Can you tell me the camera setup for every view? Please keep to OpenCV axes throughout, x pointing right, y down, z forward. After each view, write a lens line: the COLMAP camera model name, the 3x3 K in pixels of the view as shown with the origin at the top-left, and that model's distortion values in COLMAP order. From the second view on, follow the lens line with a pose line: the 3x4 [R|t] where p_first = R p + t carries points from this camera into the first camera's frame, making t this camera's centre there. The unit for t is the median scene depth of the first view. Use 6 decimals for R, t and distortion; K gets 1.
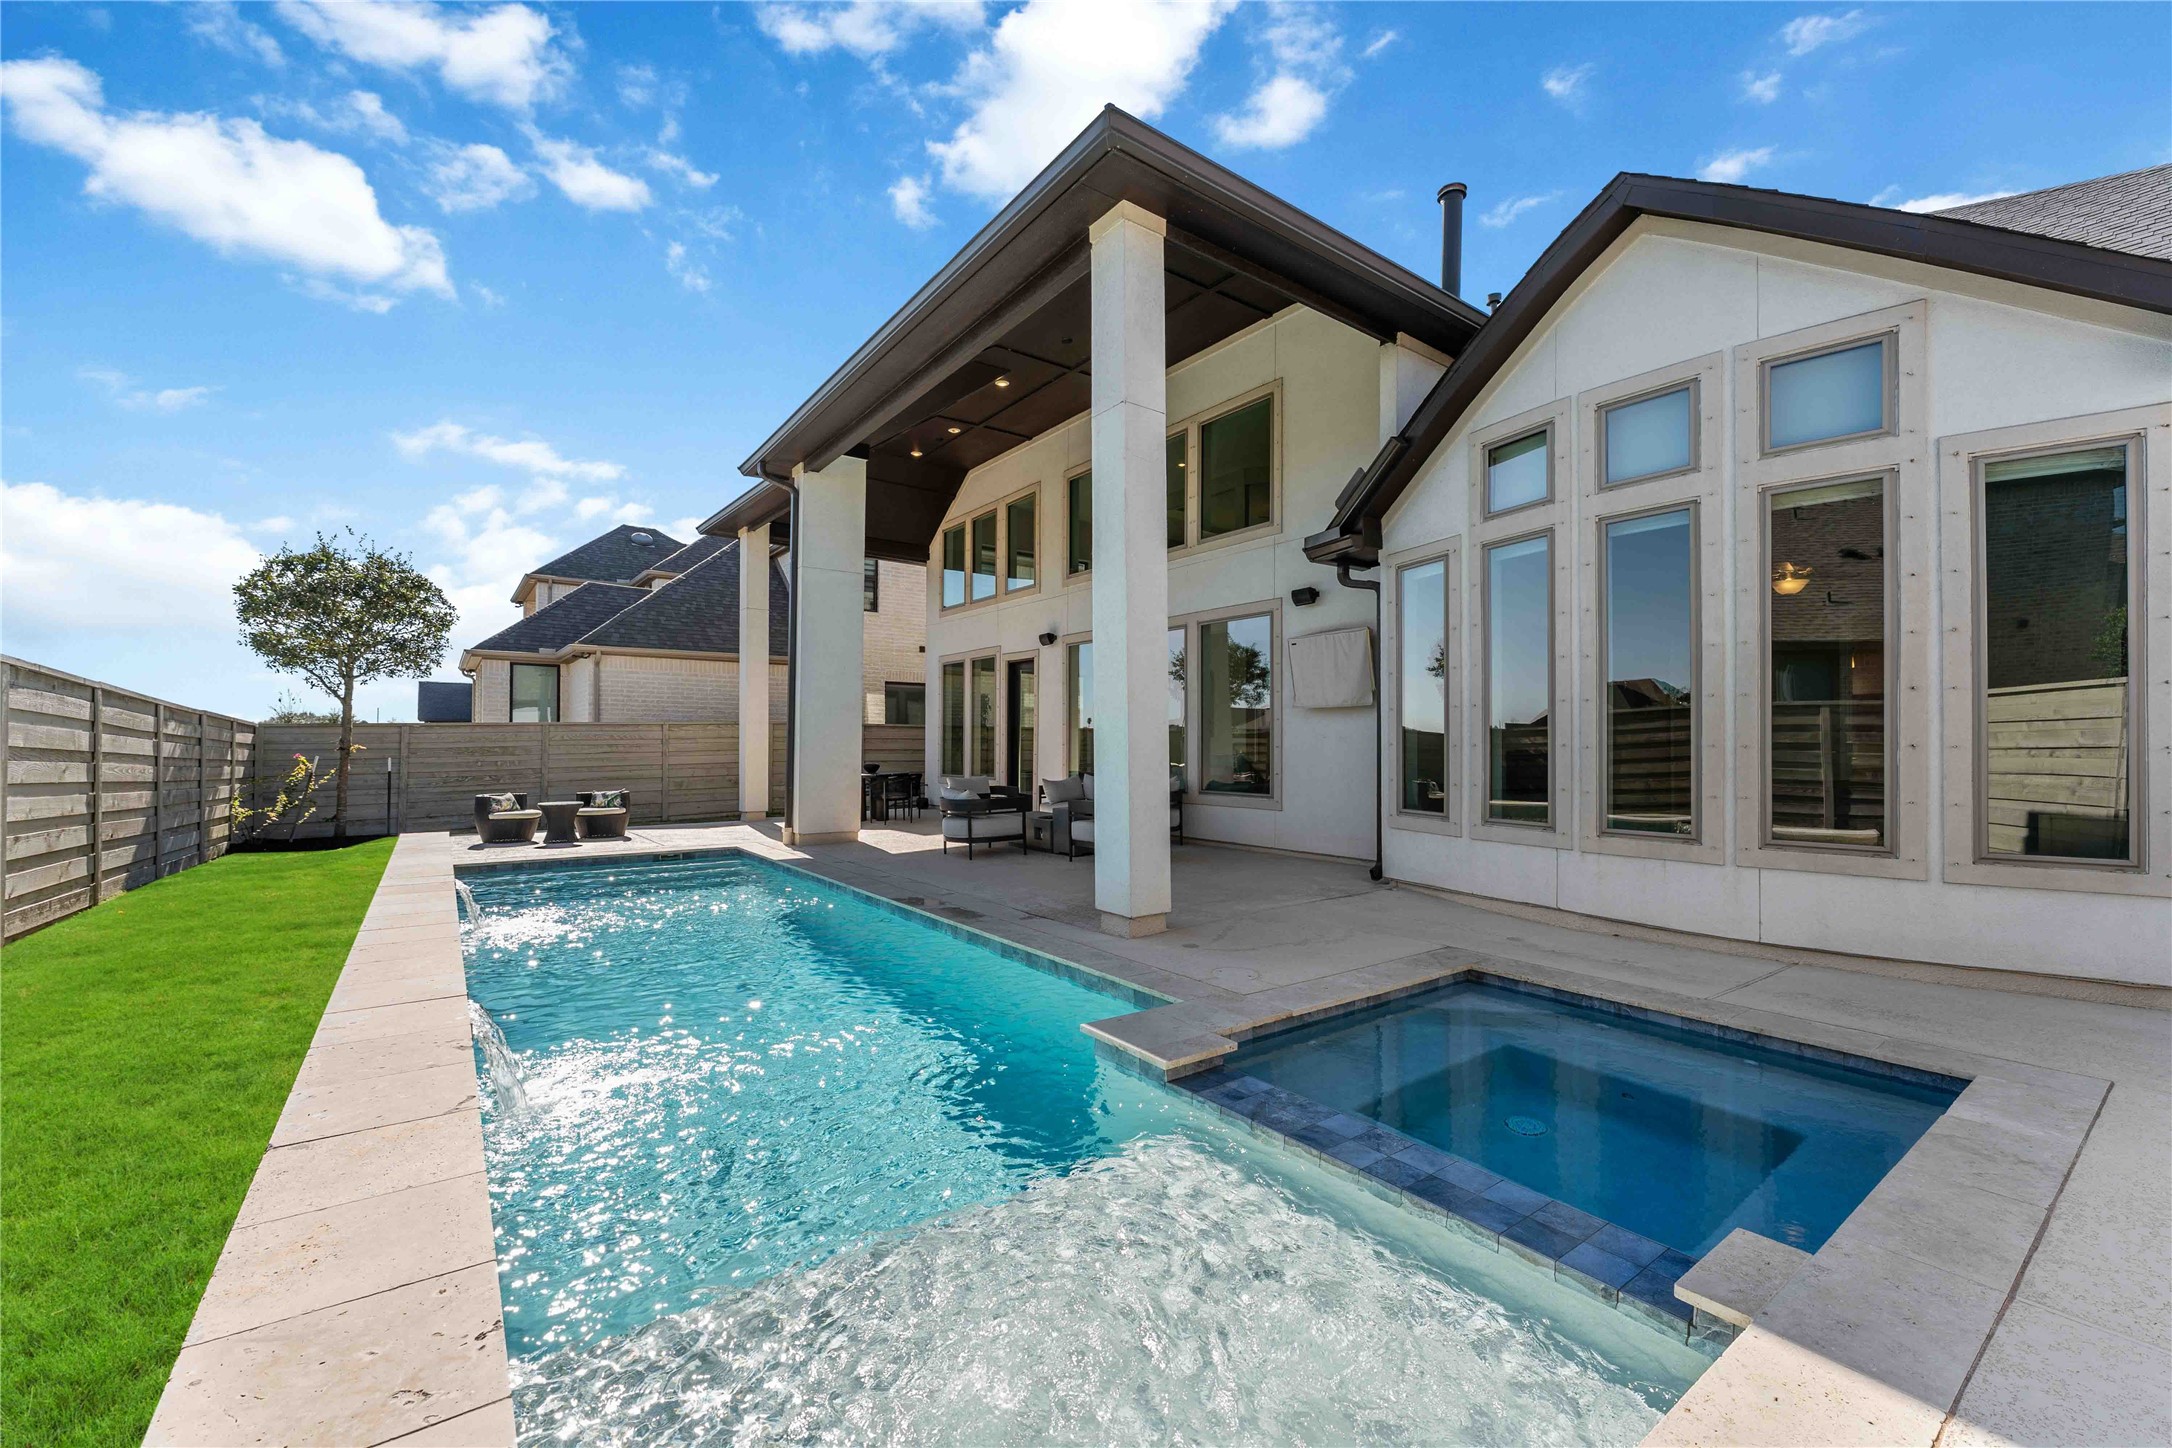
lens RADIAL K [[889.4, 0, 1093.3], [0, 889.4, 729.6], [0, 0, 1]] dist [0.001927, 0.000043]
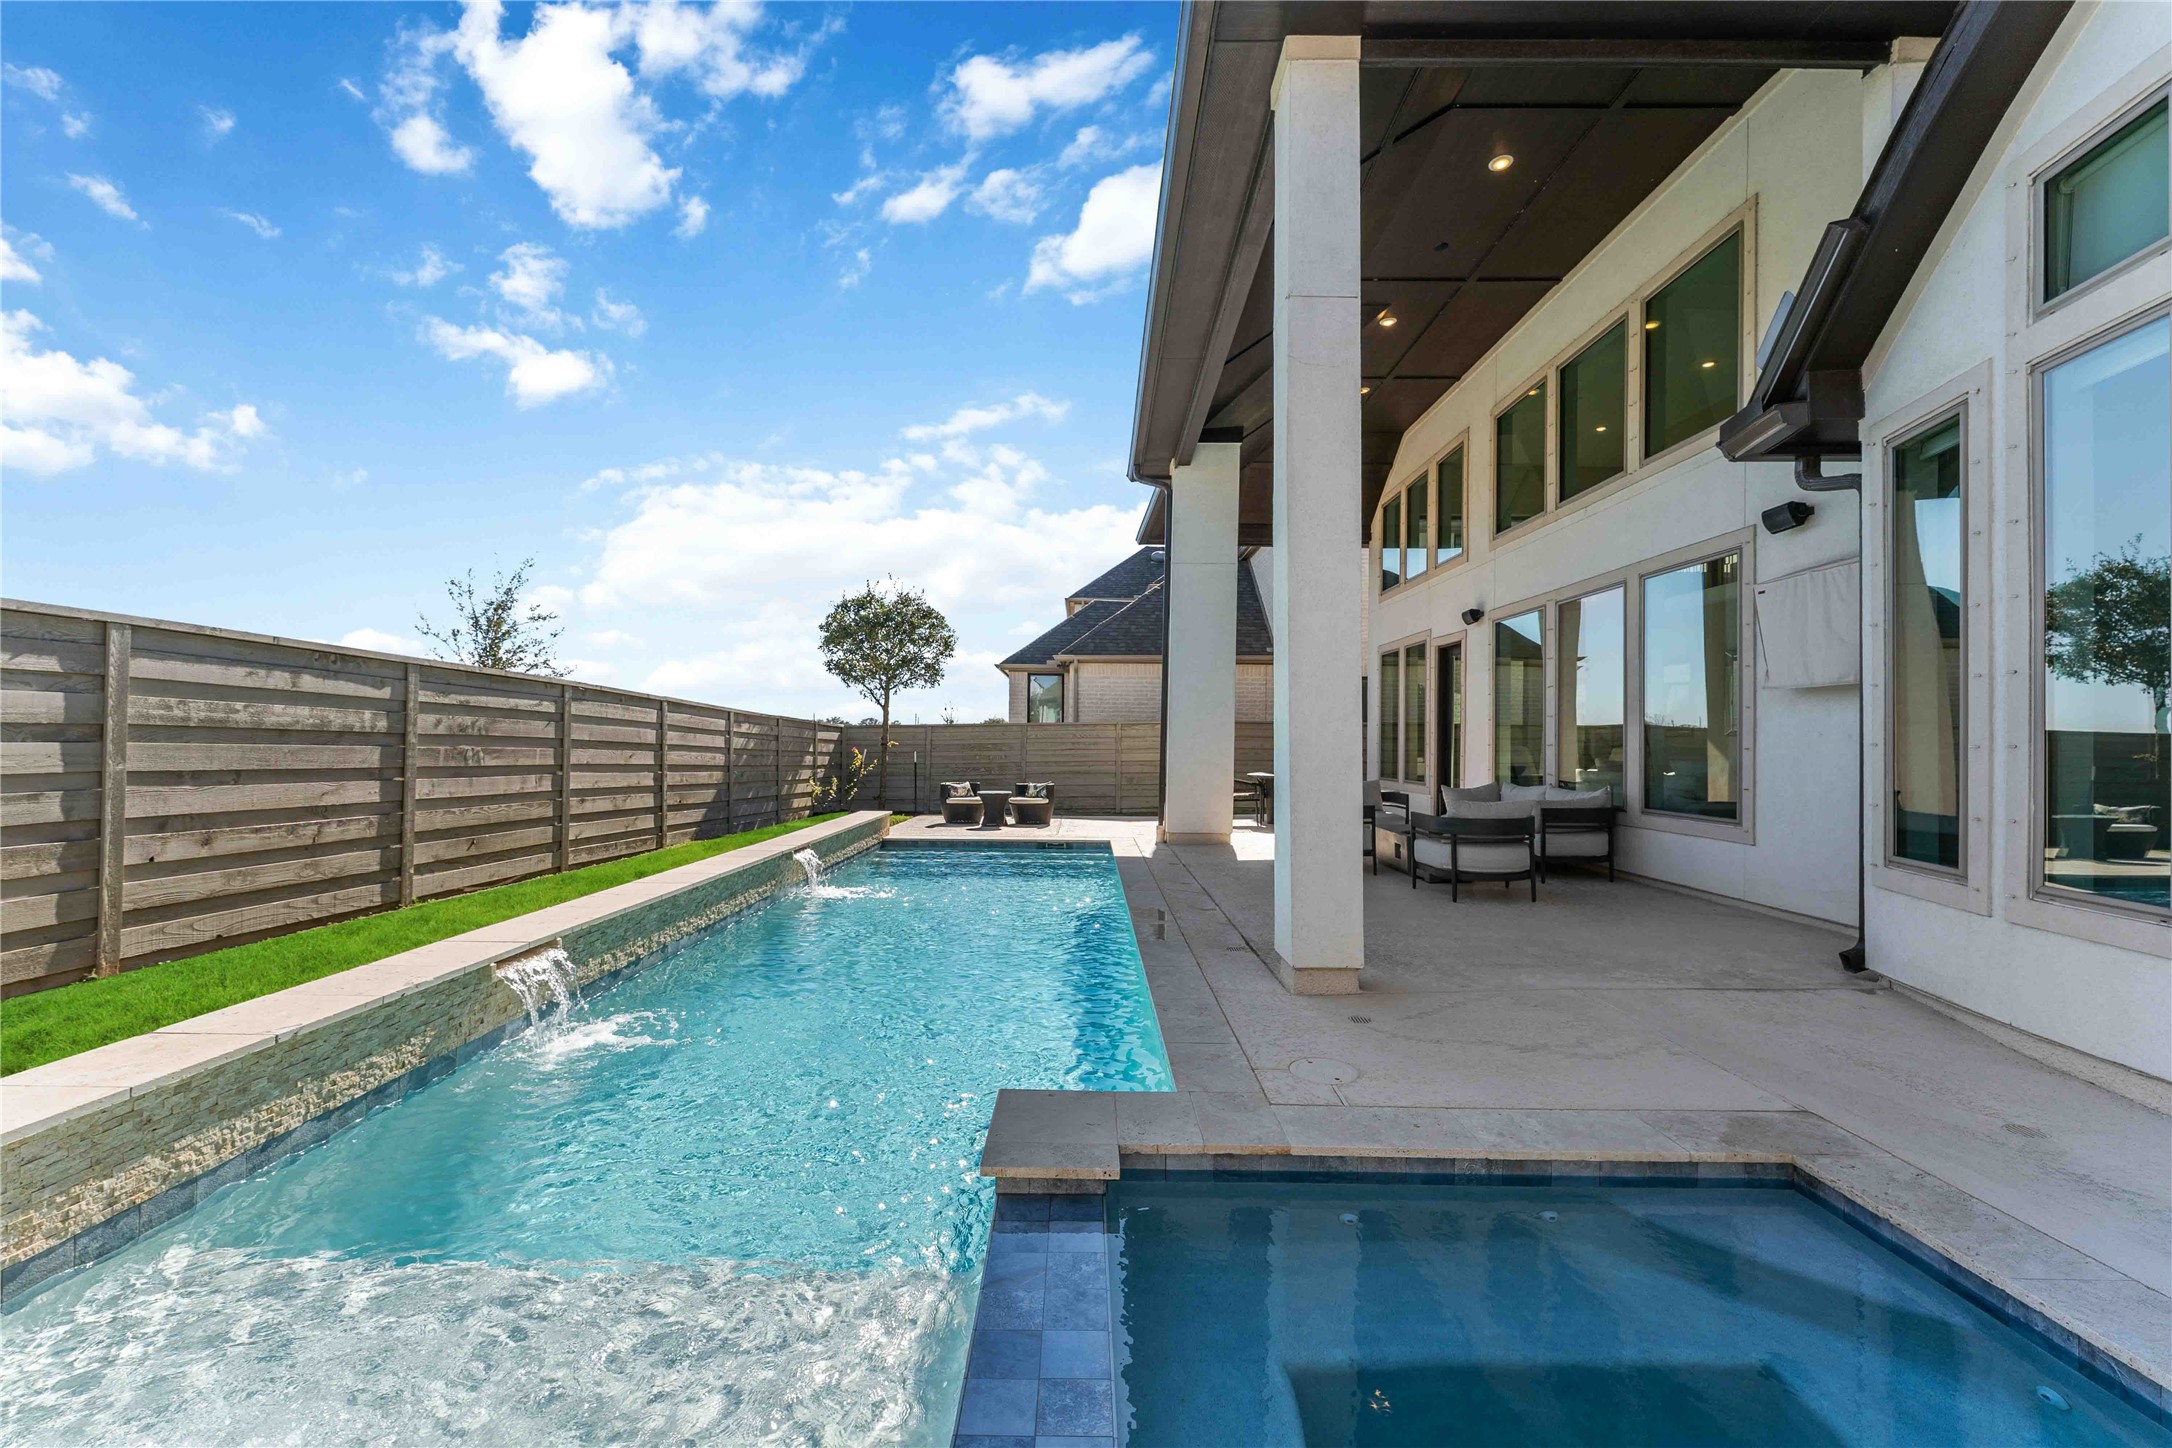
lens RADIAL K [[889.4, 0, 1086.3], [0, 889.4, 728.3], [0, 0, 1]] dist [0.001927, 0.000043]
pose [[0.791762, -0.005198, -0.610808, 0.219739], [0.003968, 0.999986, -0.003365, 0.004093], [0.610817, 0.000241, 0.791772, 0.167881]]
